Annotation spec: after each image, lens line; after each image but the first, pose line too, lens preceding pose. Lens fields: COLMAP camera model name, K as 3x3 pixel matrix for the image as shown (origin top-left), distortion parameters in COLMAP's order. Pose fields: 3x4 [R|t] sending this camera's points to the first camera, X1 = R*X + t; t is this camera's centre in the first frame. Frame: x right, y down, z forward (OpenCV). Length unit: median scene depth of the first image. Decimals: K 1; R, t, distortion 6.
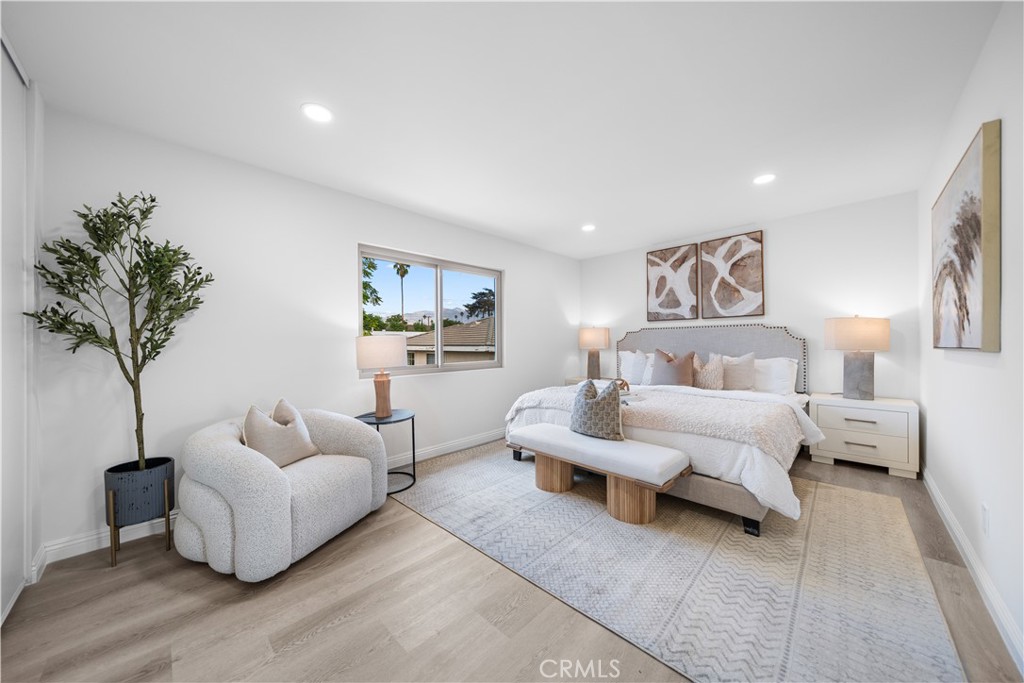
lens RADIAL K [[347.5, 0, 509.3], [0, 347.5, 345.1], [0, 0, 1]] dist [-0.004537, -0.000144]
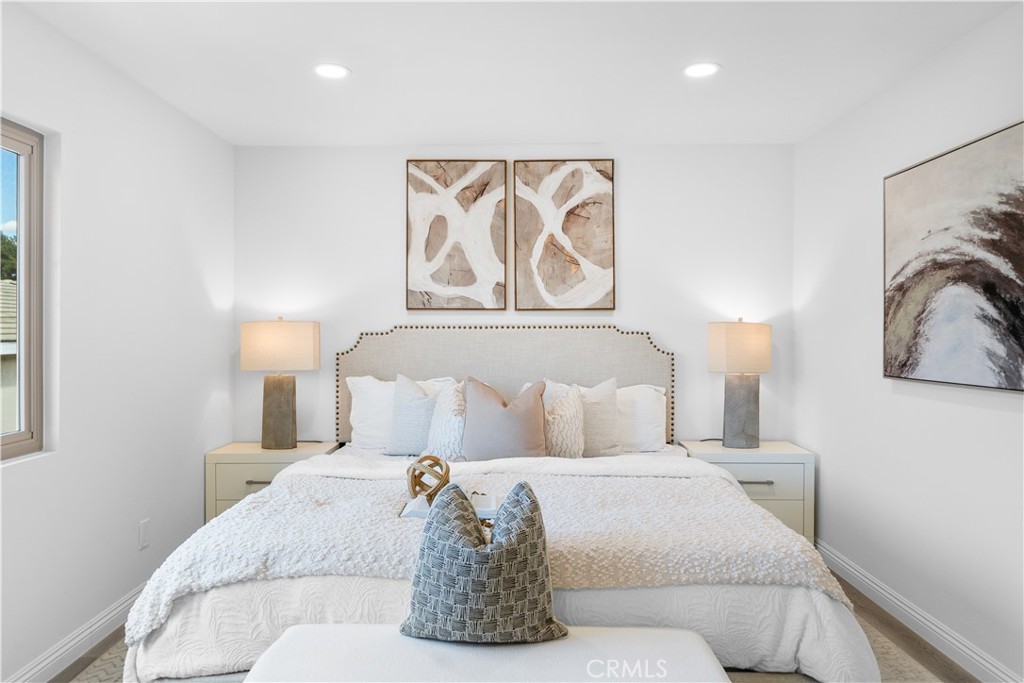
lens RADIAL K [[685.7, 0, 510.2], [0, 685.7, 337.5], [0, 0, 1]] dist [0.001528, 0.001250]
pose [[0.711879, 0.002025, 0.702299, -0.165386], [-0.003866, 0.999992, 0.001035, -0.039798], [-0.702291, -0.003452, 0.711881, 0.307115]]
